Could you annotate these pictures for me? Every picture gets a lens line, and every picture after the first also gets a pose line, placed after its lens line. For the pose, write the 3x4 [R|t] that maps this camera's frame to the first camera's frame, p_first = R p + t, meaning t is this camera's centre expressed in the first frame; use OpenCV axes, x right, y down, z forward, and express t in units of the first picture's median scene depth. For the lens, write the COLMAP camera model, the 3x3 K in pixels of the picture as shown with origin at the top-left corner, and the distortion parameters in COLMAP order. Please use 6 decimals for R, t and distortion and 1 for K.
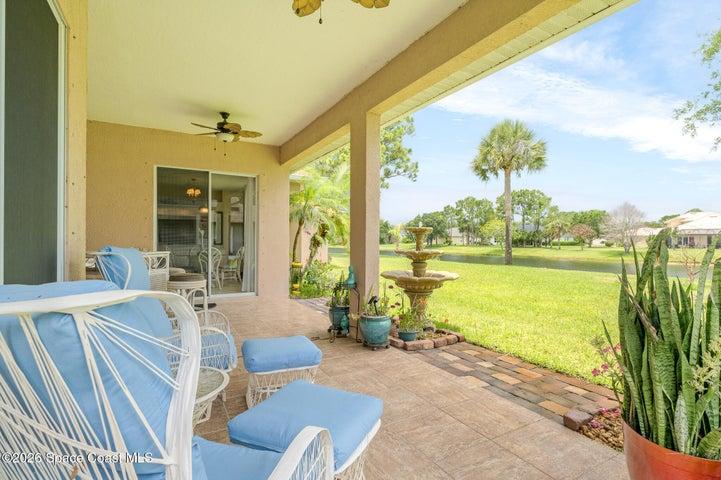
lens RADIAL K [[346.0, 0, 360.5], [0, 346.0, 240.0], [0, 0, 1]] dist [-0.001014, -0.000244]
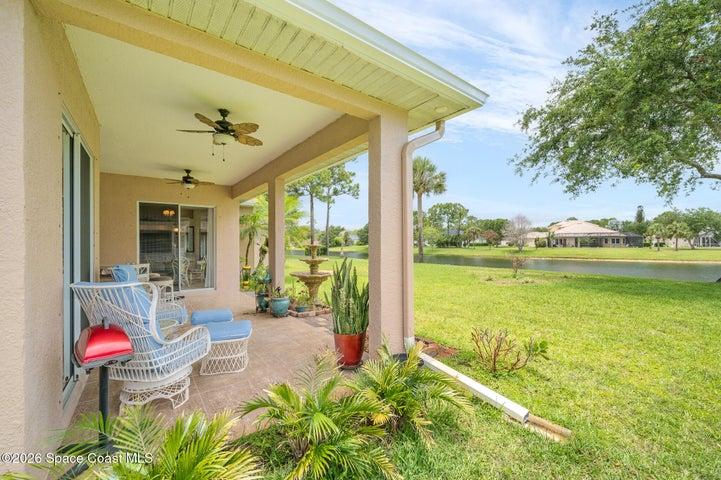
lens RADIAL K [[288.5, 0, 360.5], [0, 288.5, 240.0], [0, 0, 1]] dist [0.001953, 0.000026]
pose [[0.991645, -0.009578, 0.128640, 0.083543], [0.010796, 0.999903, -0.008773, -0.017019], [-0.128543, 0.010089, 0.991653, -0.153259]]
